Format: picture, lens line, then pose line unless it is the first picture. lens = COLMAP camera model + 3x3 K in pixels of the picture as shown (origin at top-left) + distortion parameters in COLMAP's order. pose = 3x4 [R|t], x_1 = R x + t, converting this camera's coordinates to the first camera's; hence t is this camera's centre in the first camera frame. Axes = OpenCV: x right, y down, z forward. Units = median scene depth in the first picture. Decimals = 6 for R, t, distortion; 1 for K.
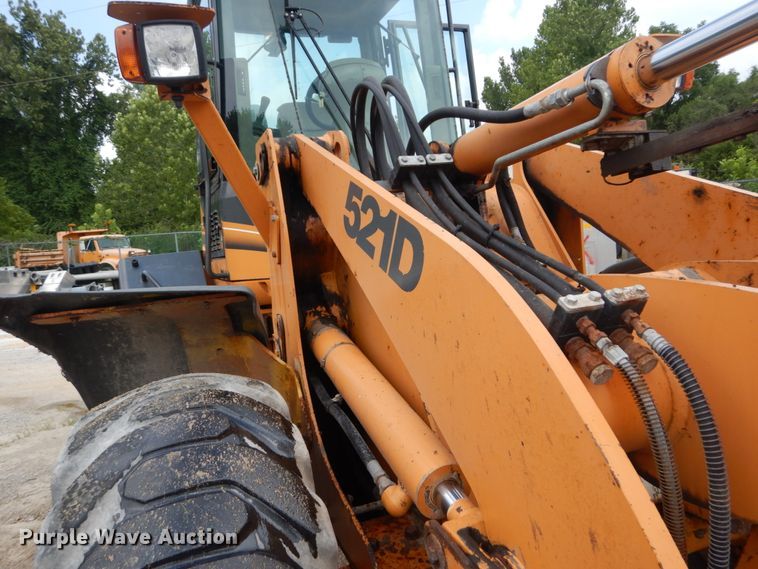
lens RADIAL K [[547.4, 0, 380.1], [0, 547.4, 283.1], [0, 0, 1]] dist [0.016558, -0.003924]
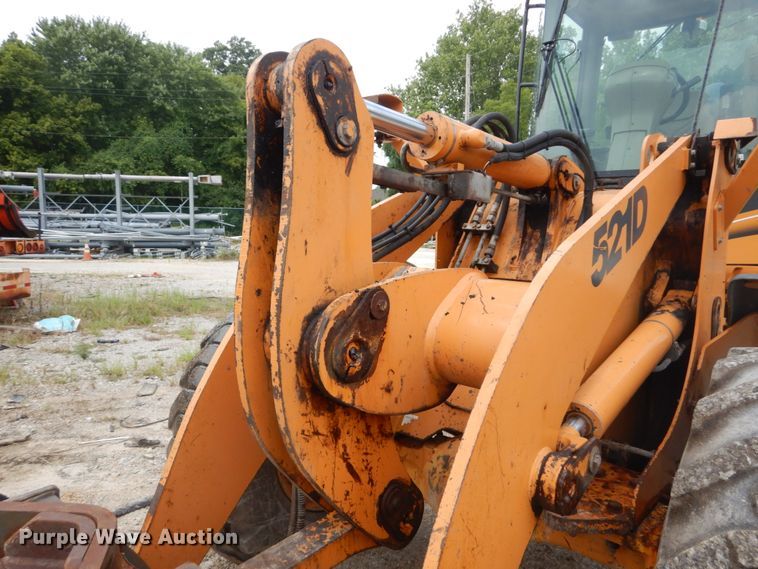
lens RADIAL K [[547.4, 0, 373.3], [0, 547.4, 285.5], [0, 0, 1]] dist [0.016558, -0.003924]
pose [[0.444352, 0.191413, -0.875164, 1.038239], [-0.133912, 0.980123, 0.146377, -0.102481], [0.885787, 0.052152, 0.461153, 0.111173]]
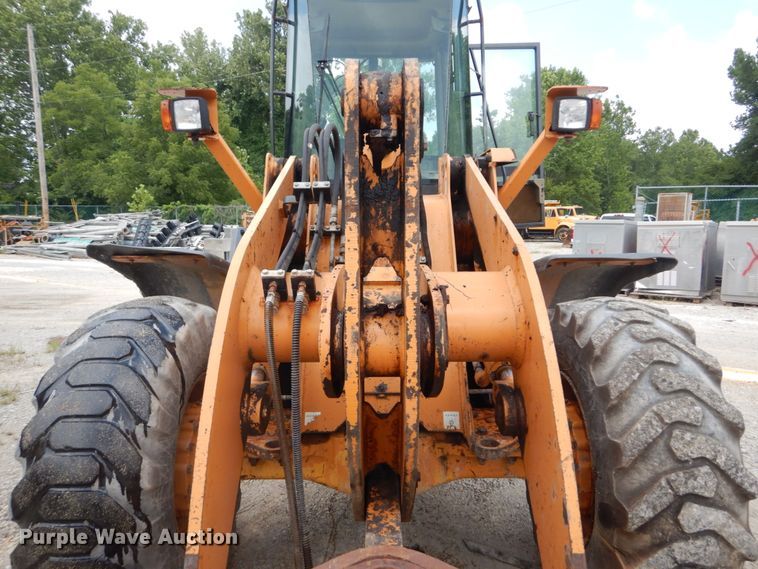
lens RADIAL K [[547.4, 0, 377.5], [0, 547.4, 282.3], [0, 0, 1]] dist [0.016558, -0.003924]
pose [[0.930767, 0.118973, -0.345713, 0.628934], [-0.106914, 0.992811, 0.053817, -0.036899], [0.349630, -0.013129, 0.936796, -0.321249]]
